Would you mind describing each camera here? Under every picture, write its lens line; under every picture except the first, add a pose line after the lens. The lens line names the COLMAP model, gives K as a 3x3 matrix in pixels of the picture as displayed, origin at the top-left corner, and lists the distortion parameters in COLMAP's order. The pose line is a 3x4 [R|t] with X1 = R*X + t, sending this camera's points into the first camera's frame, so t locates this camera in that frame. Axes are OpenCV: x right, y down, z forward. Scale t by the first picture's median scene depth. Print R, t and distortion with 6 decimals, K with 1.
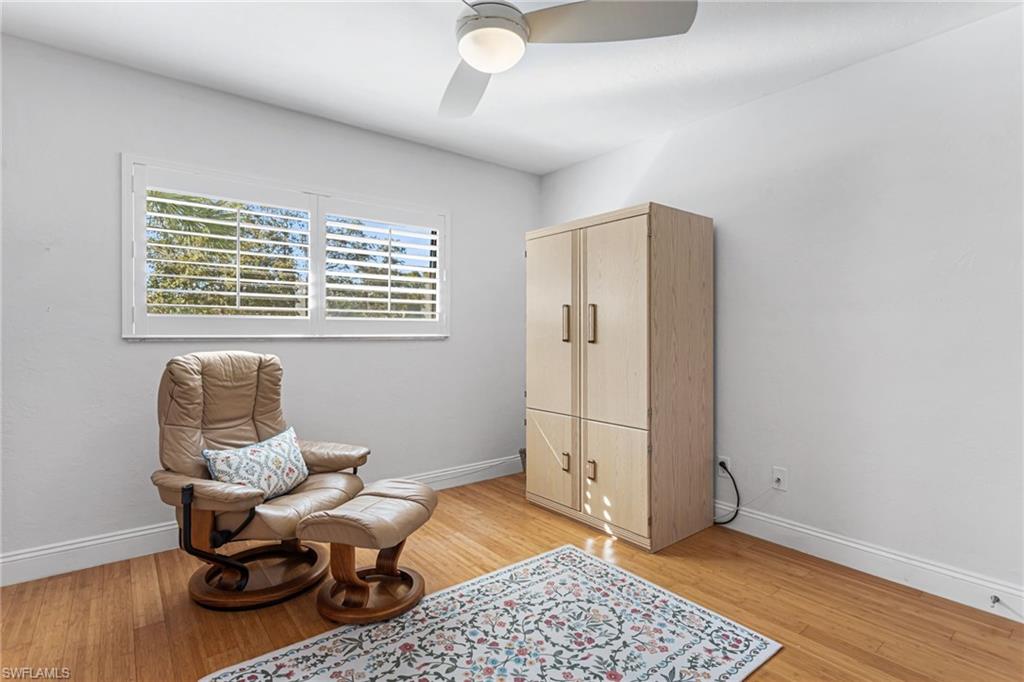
lens RADIAL K [[485.2, 0, 511.6], [0, 485.2, 336.5], [0, 0, 1]] dist [0.002455, 0.000454]
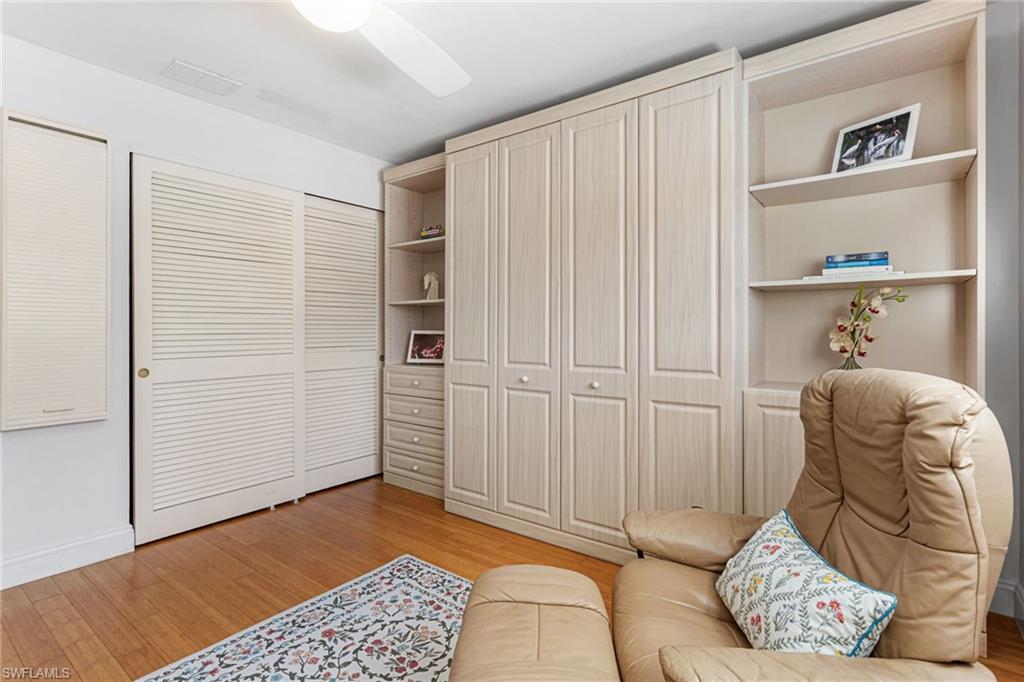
lens RADIAL K [[481.2, 0, 513.4], [0, 481.2, 337.9], [0, 0, 1]] dist [0.002924, 0.000840]
pose [[-0.961613, -0.006049, -0.274342, -0.114532], [-0.011081, 0.999798, 0.016793, -0.006717], [0.274185, 0.019189, -0.961486, 1.618514]]
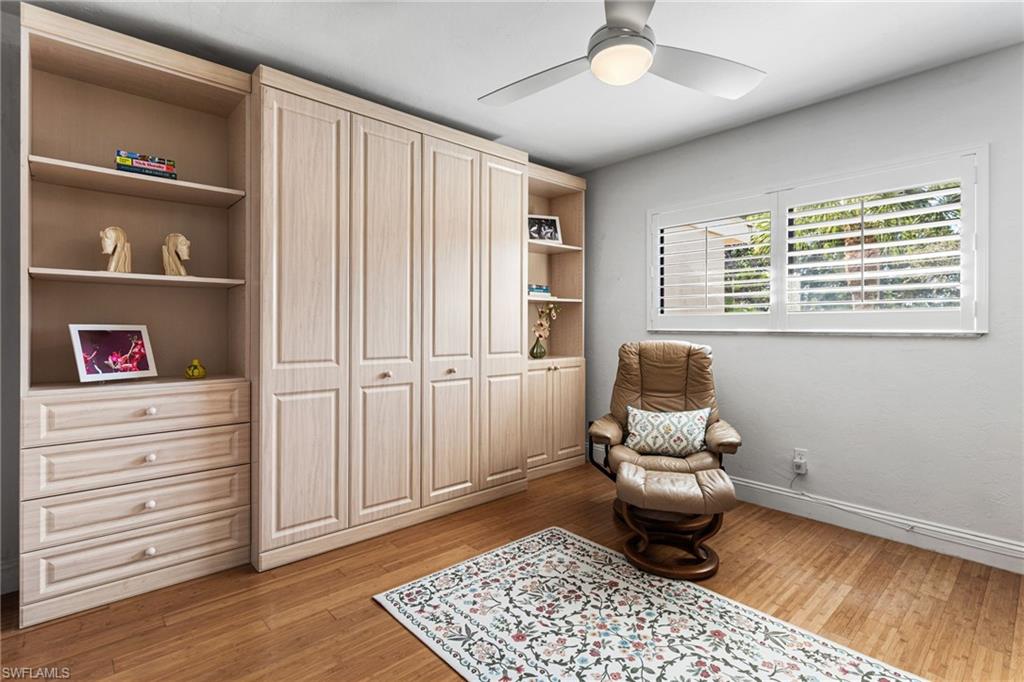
lens RADIAL K [[485.2, 0, 511.6], [0, 485.2, 336.5], [0, 0, 1]] dist [0.002455, 0.000454]
pose [[0.071749, 0.012320, -0.997347, 0.849353], [-0.006830, 0.999906, 0.011860, 0.008108], [0.997399, 0.005961, 0.071826, 0.576100]]
